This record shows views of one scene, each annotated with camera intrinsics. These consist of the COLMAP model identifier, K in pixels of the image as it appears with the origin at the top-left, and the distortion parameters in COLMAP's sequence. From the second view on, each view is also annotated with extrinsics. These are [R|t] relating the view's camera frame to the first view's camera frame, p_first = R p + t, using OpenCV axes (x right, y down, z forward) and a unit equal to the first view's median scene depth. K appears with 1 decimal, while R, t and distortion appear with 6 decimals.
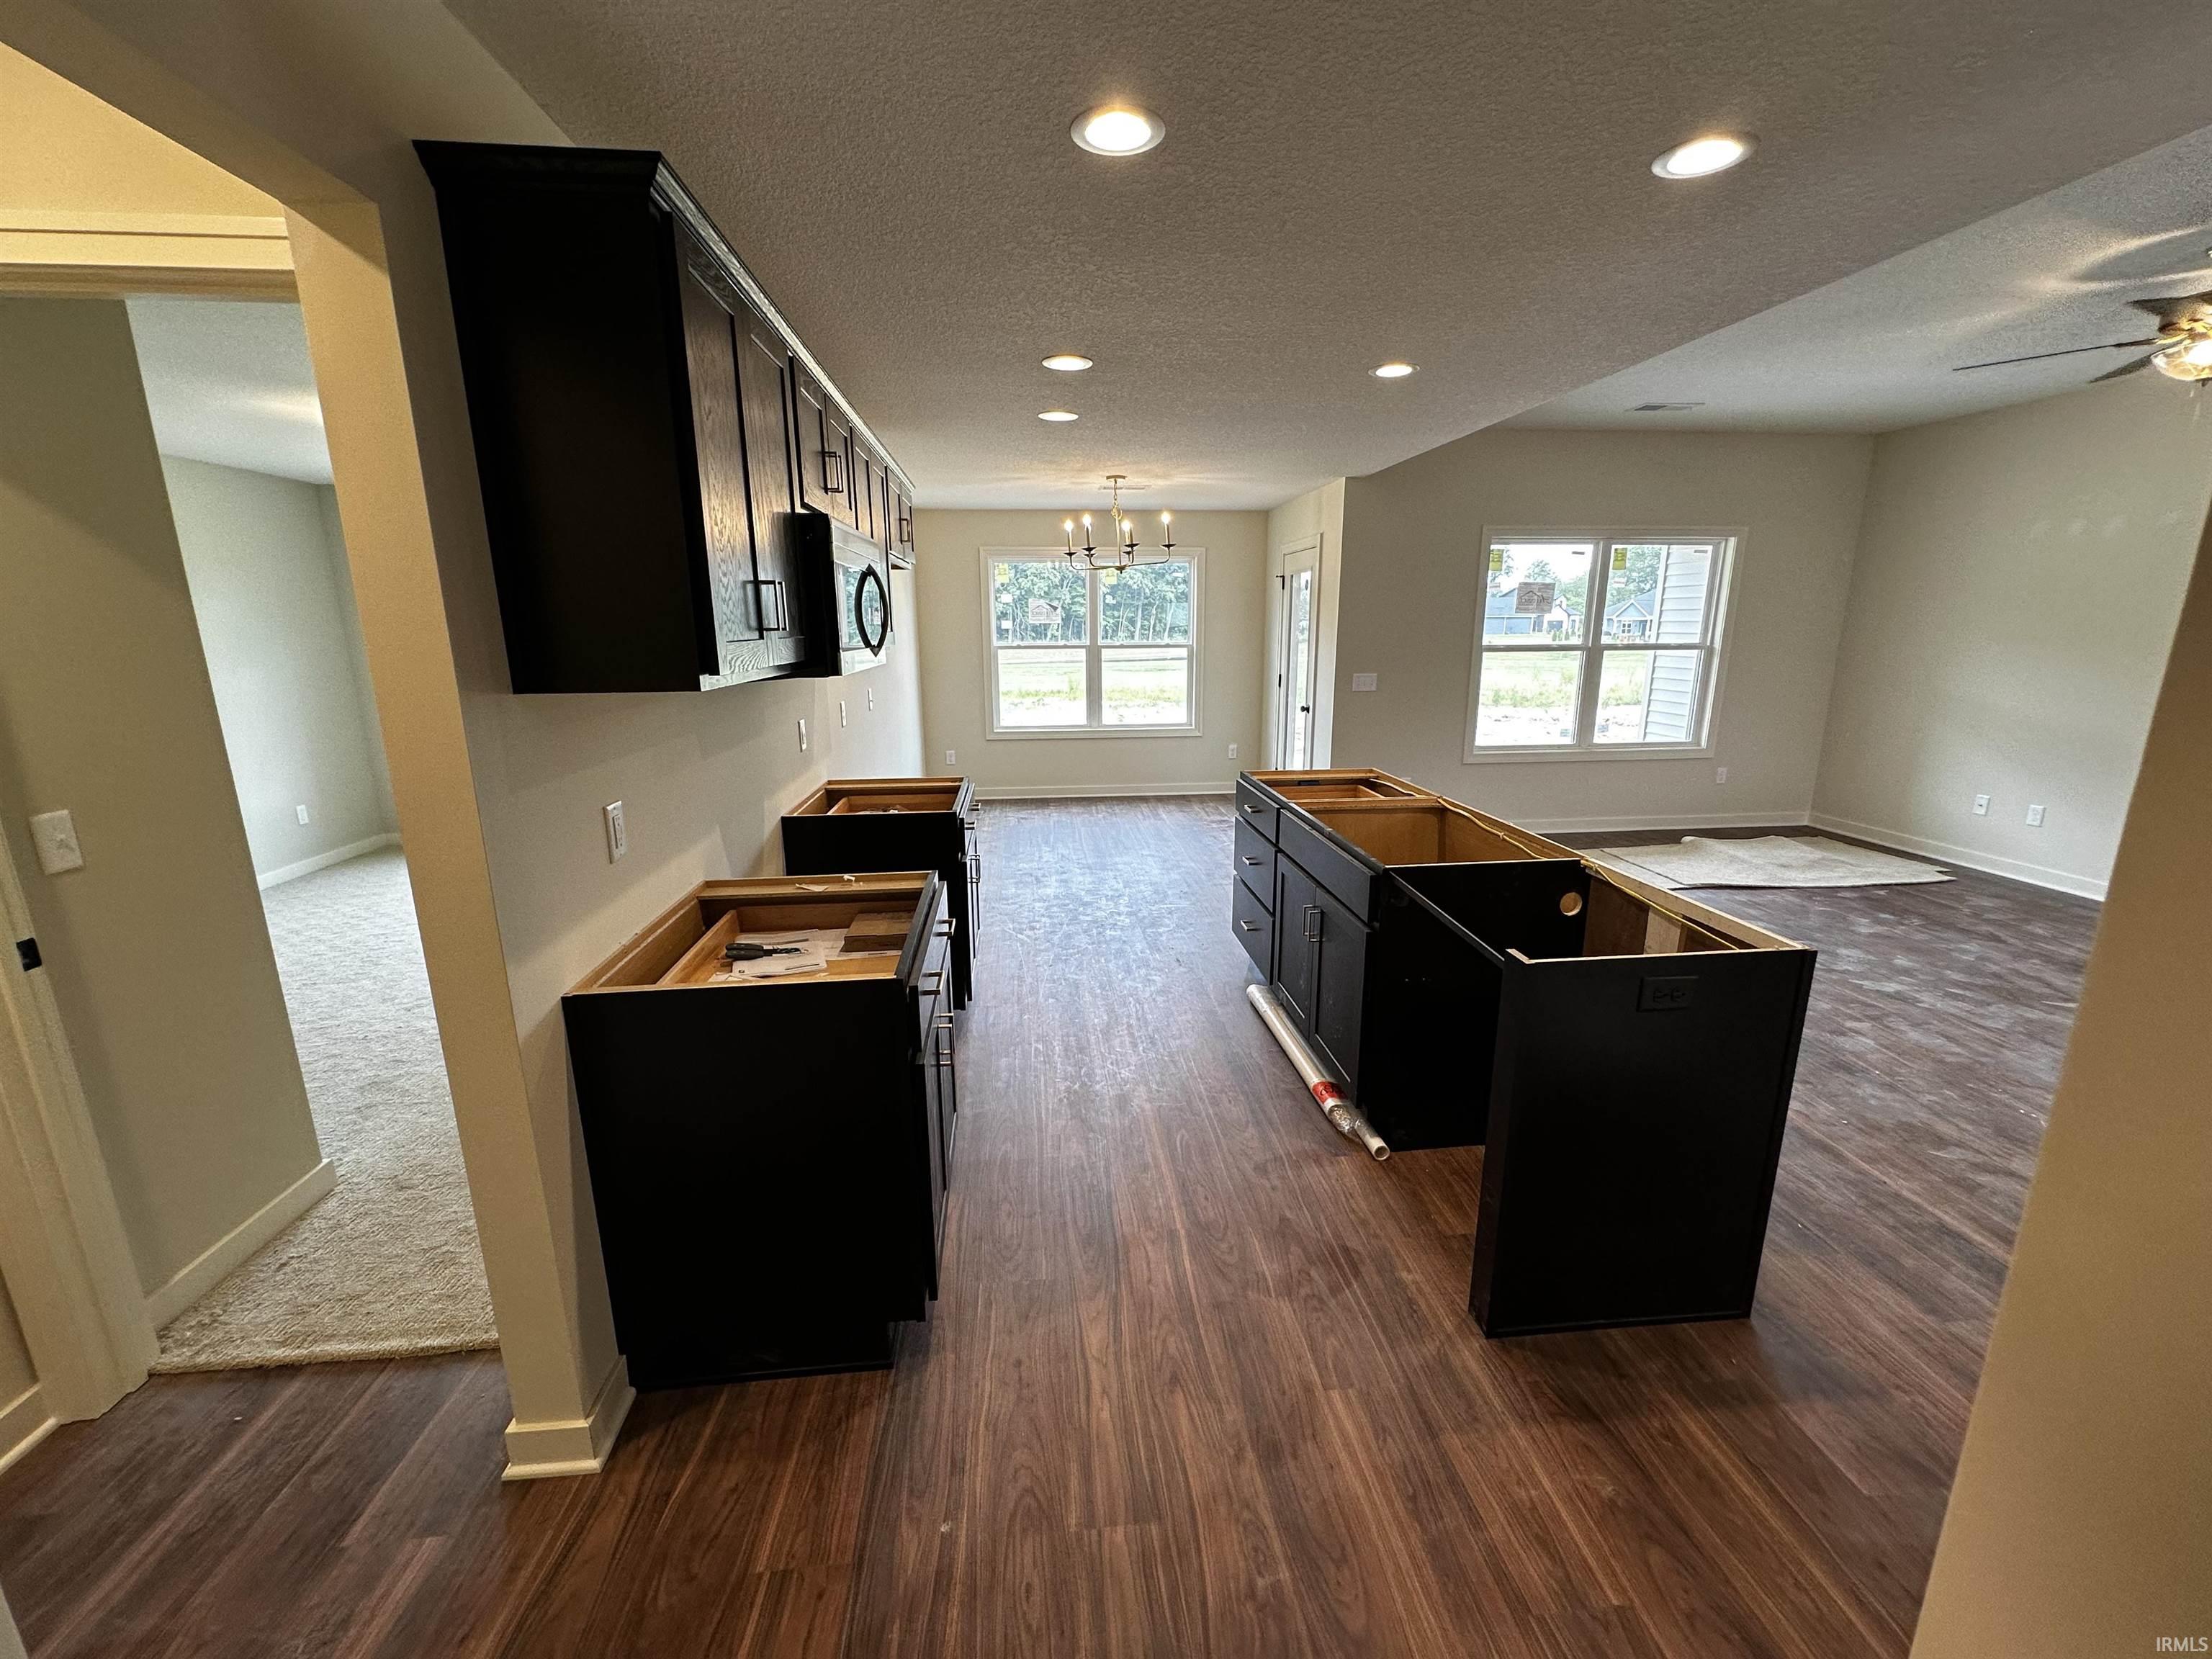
lens RADIAL K [[897.2, 0, 1112.1], [0, 897.2, 832.4], [0, 0, 1]] dist [-0.000015, 0.000109]
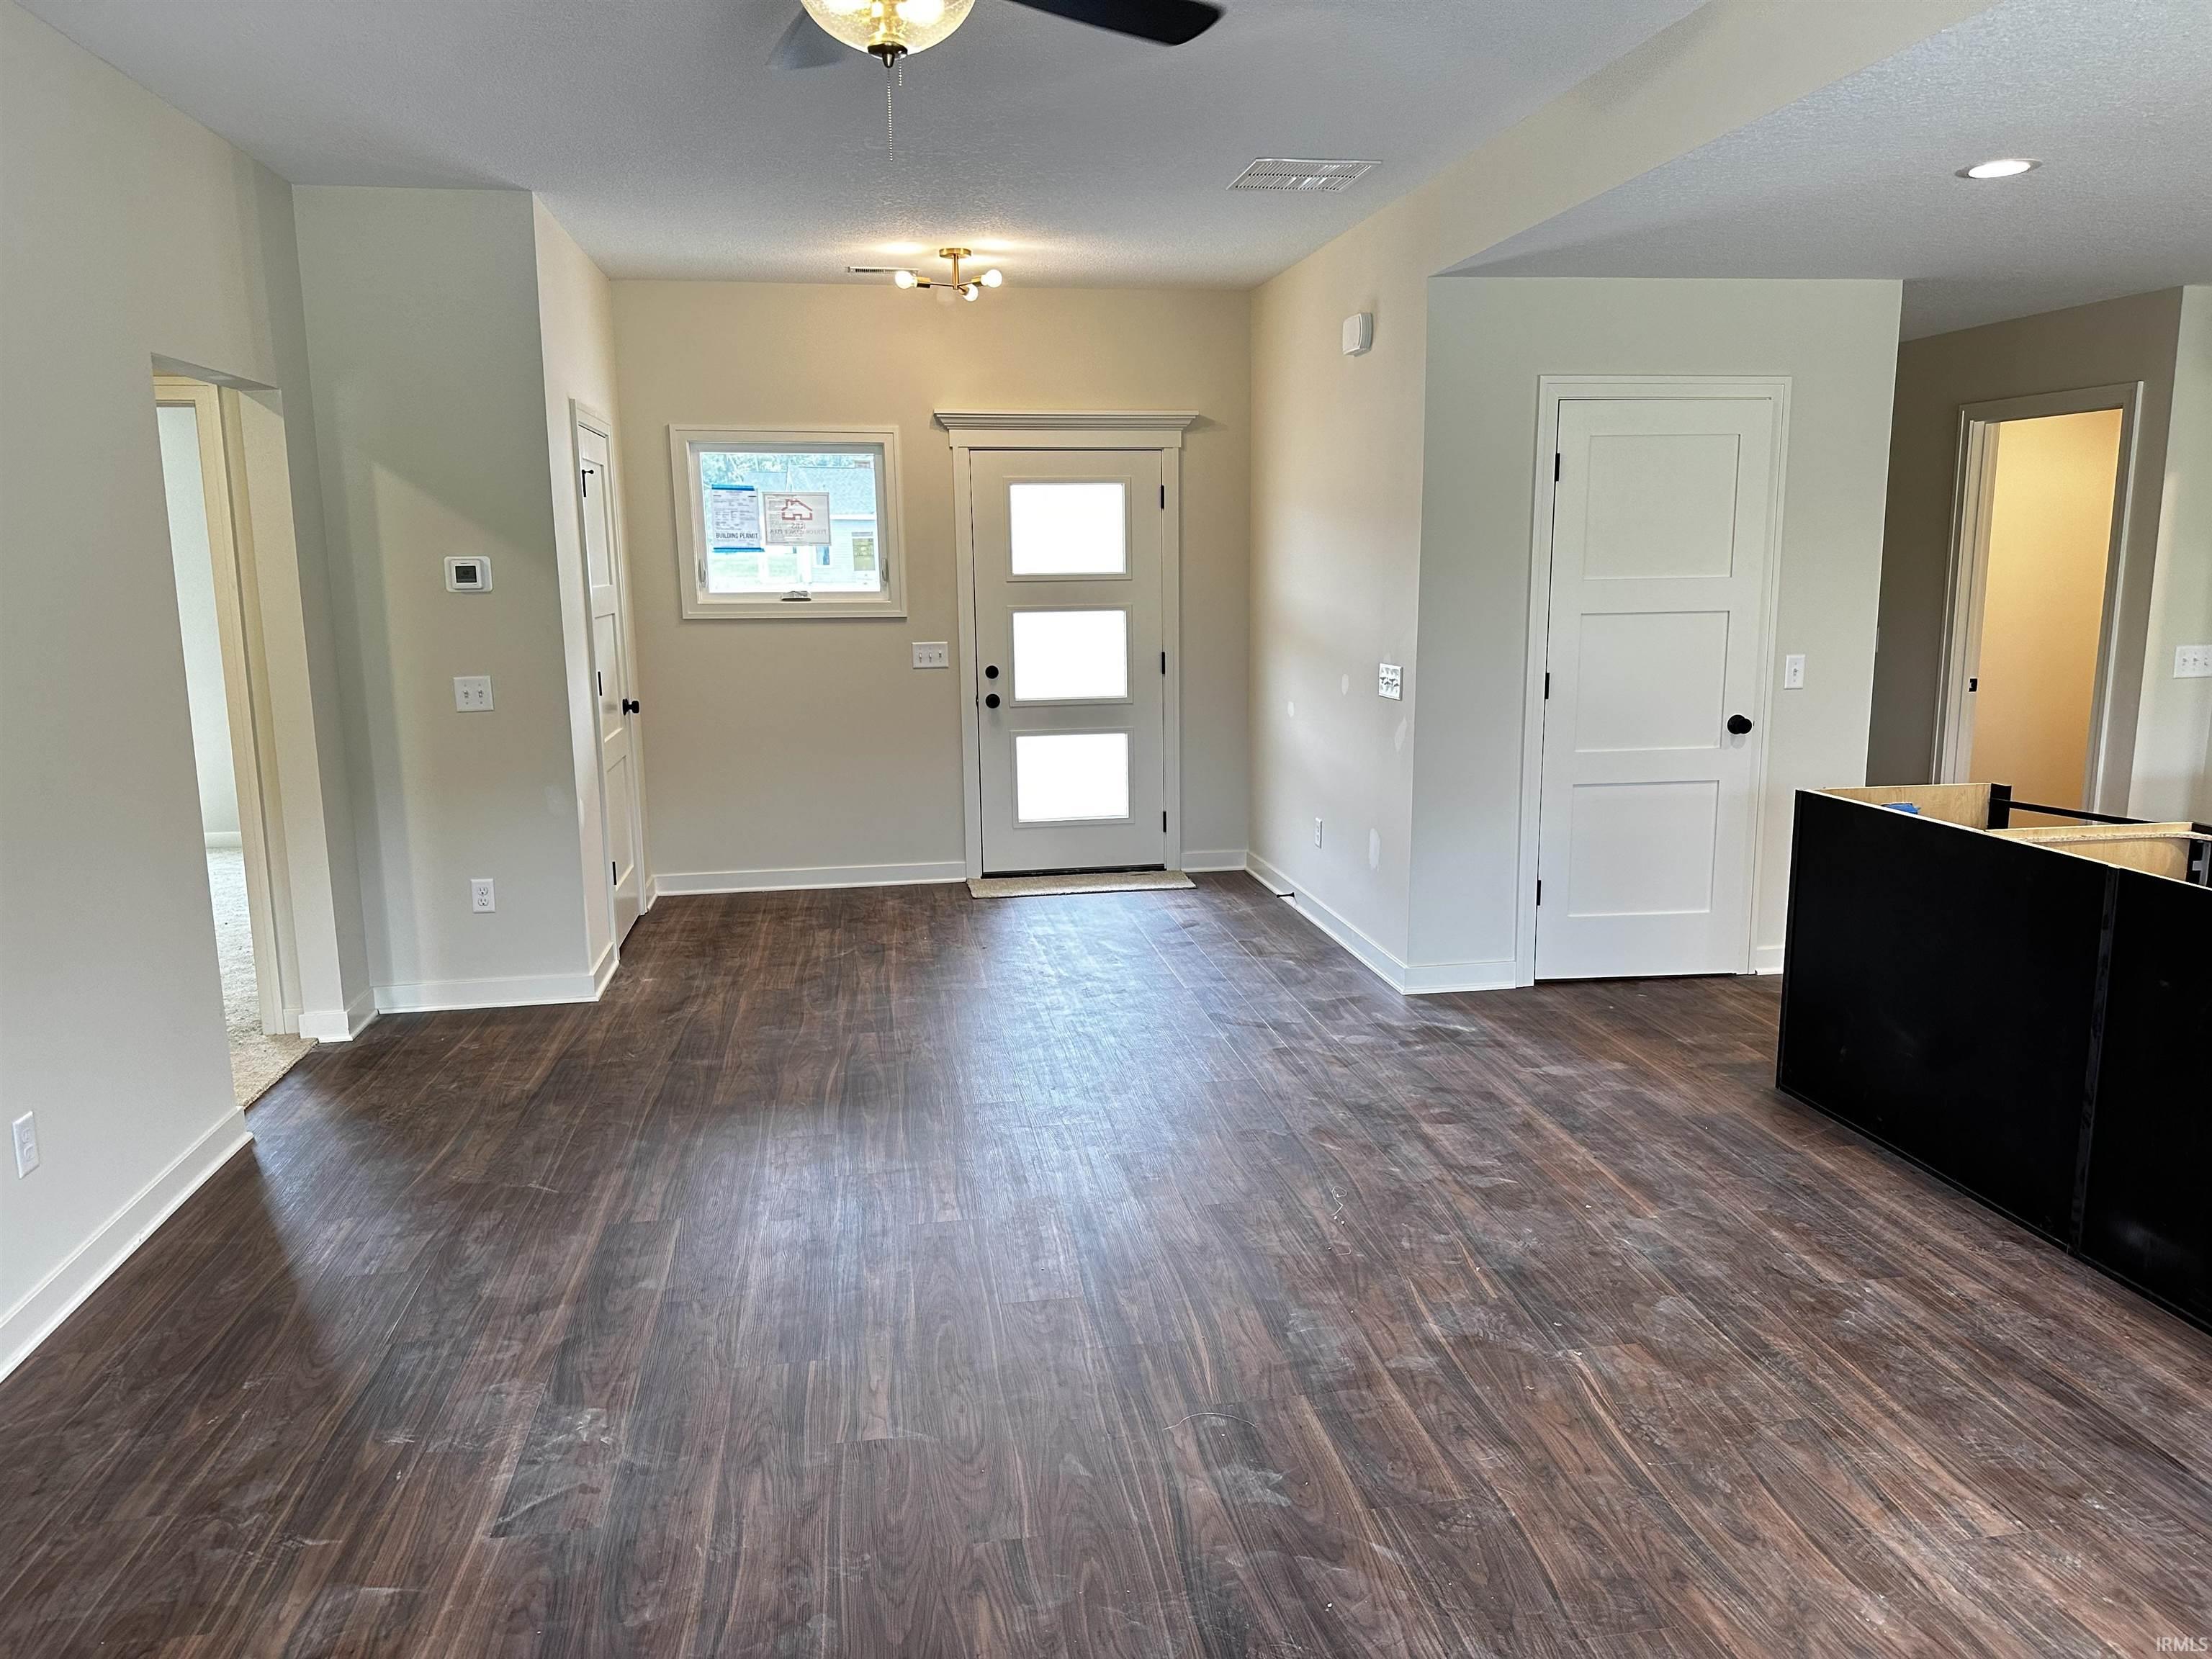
lens RADIAL K [[1557.2, 0, 1108.2], [0, 1557.2, 834.1], [0, 0, 1]] dist [0.069377, -0.075343]
pose [[-0.998304, 0.025032, -0.052567, 1.016134], [0.002193, 0.918387, 0.395678, -0.404174], [0.058182, 0.394892, -0.916883, 1.646415]]
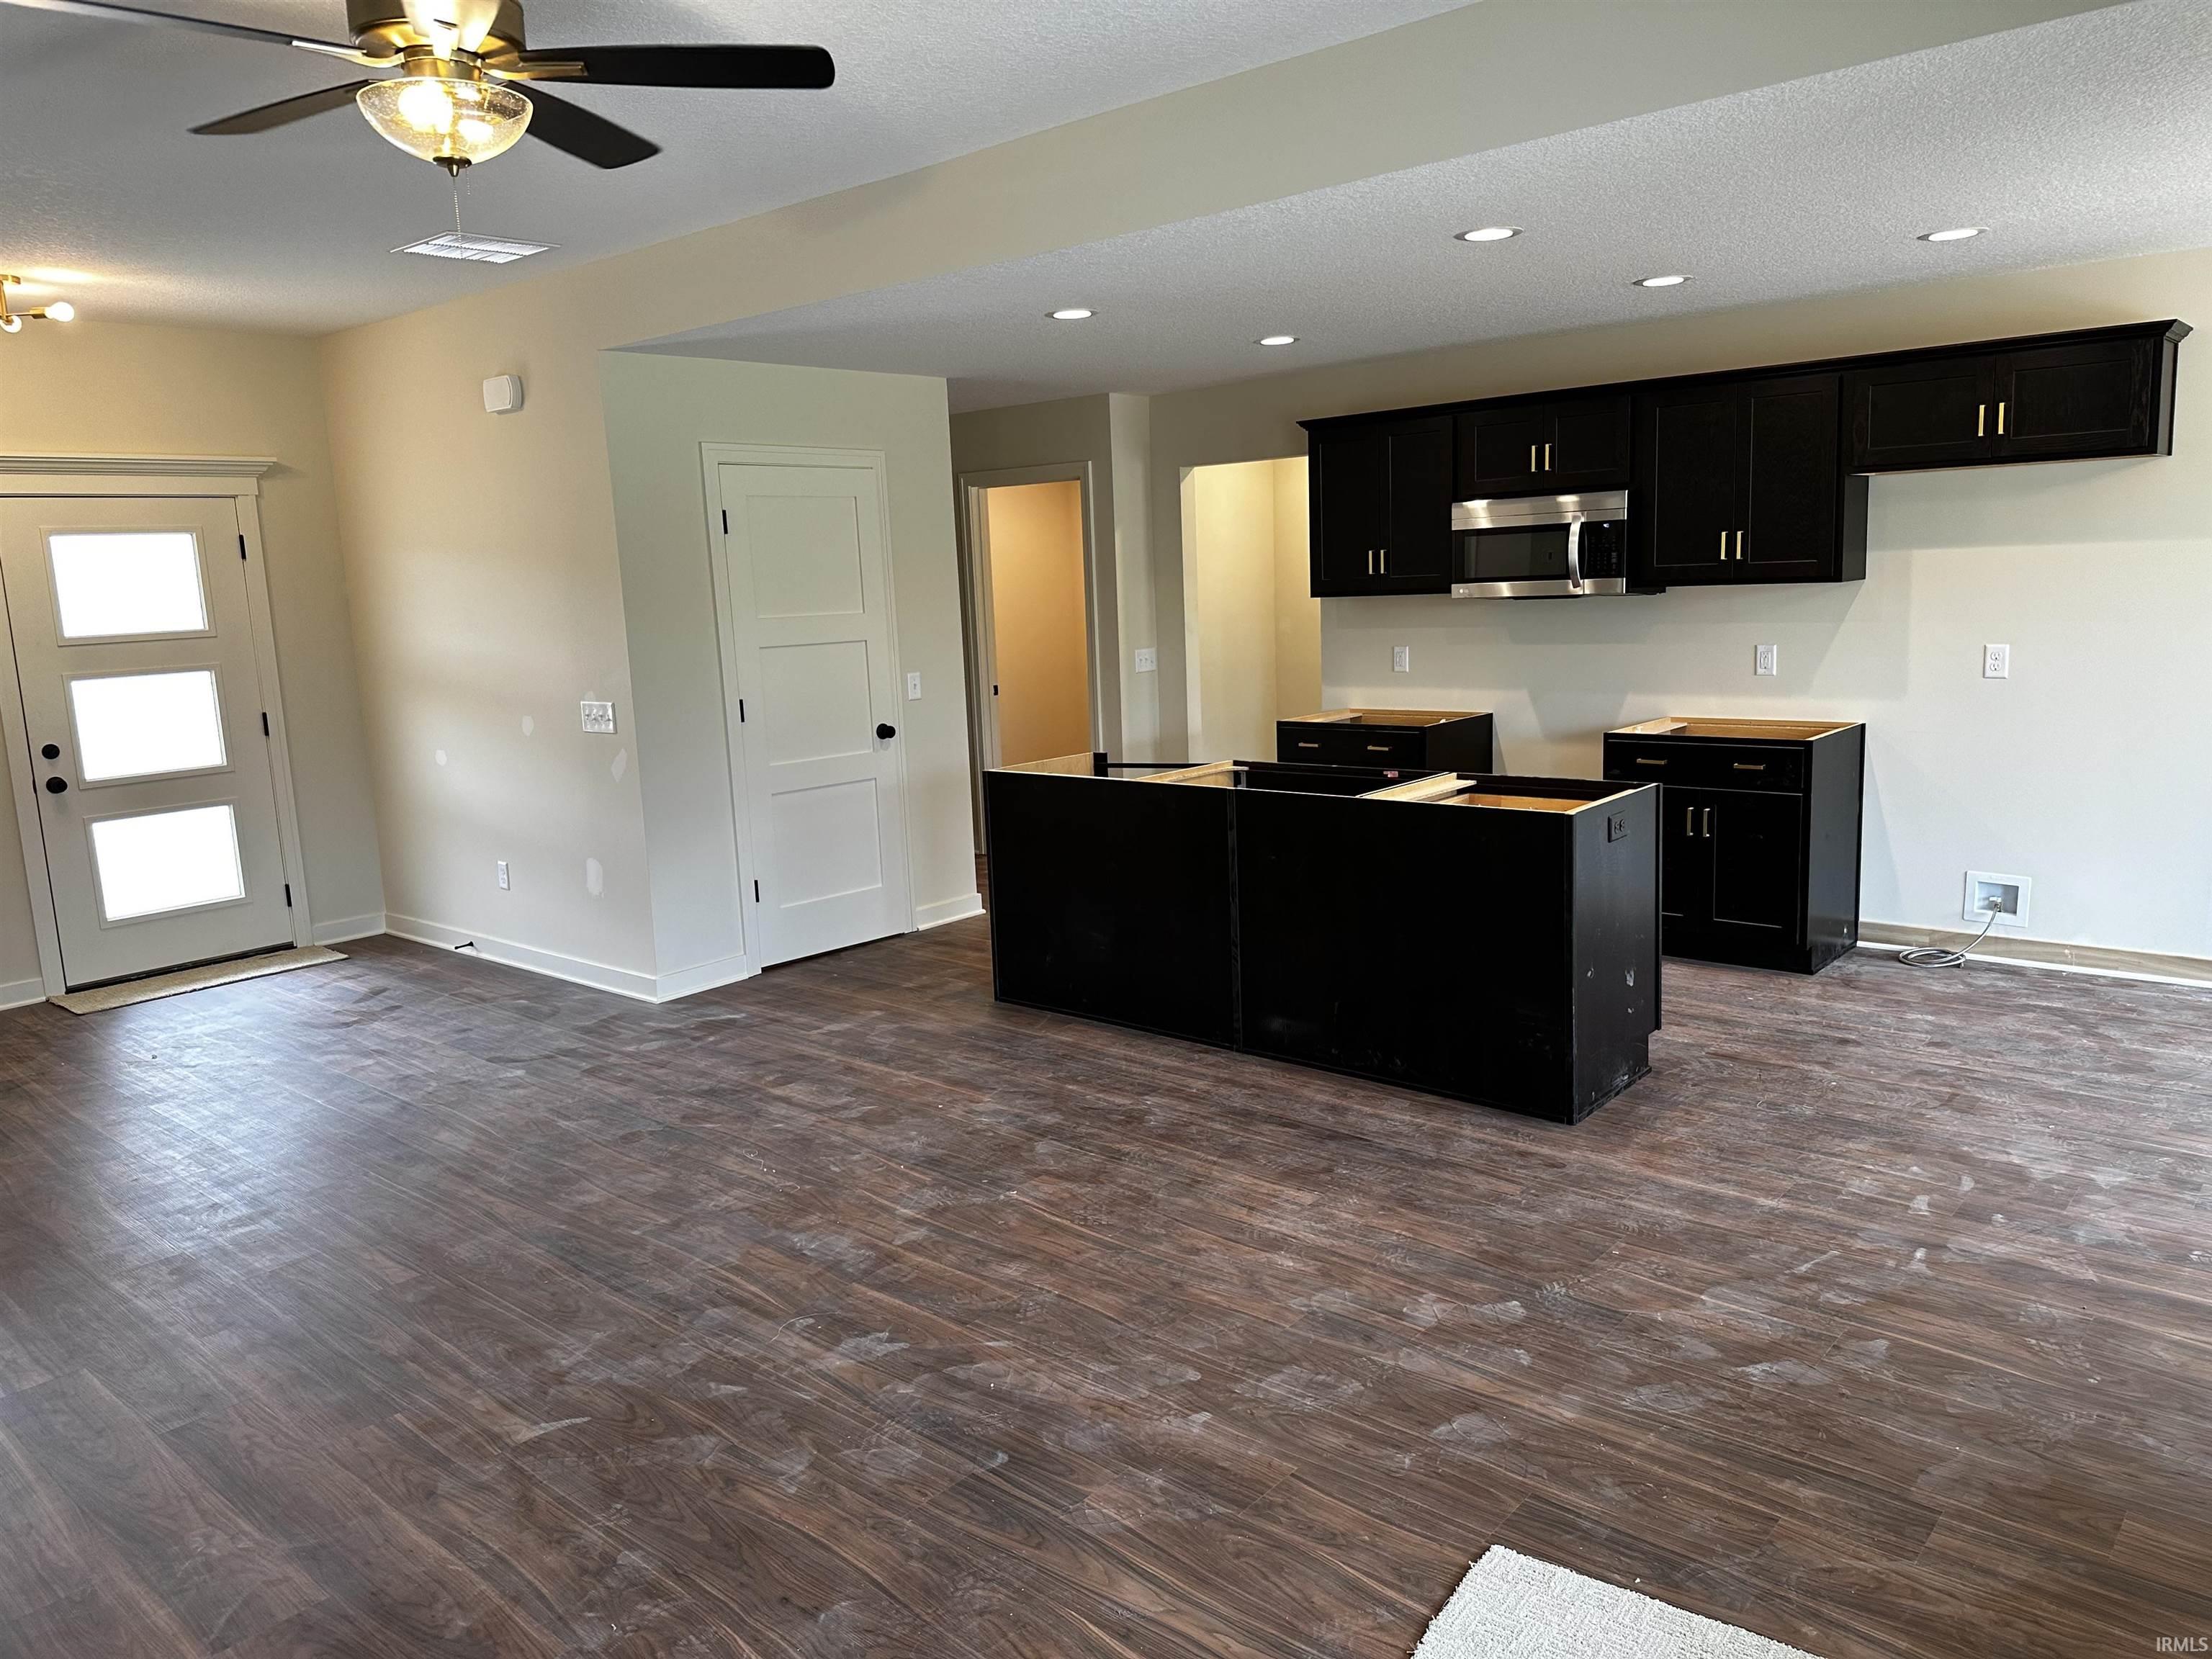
lens RADIAL K [[1557.2, 0, 1122.2], [0, 1557.2, 805.8], [0, 0, 1]] dist [0.069377, -0.075343]
pose [[-0.728830, 0.139801, -0.670270, 1.386644], [-0.109806, 0.942397, 0.315959, -0.429130], [0.675832, 0.303880, -0.671497, 1.708110]]
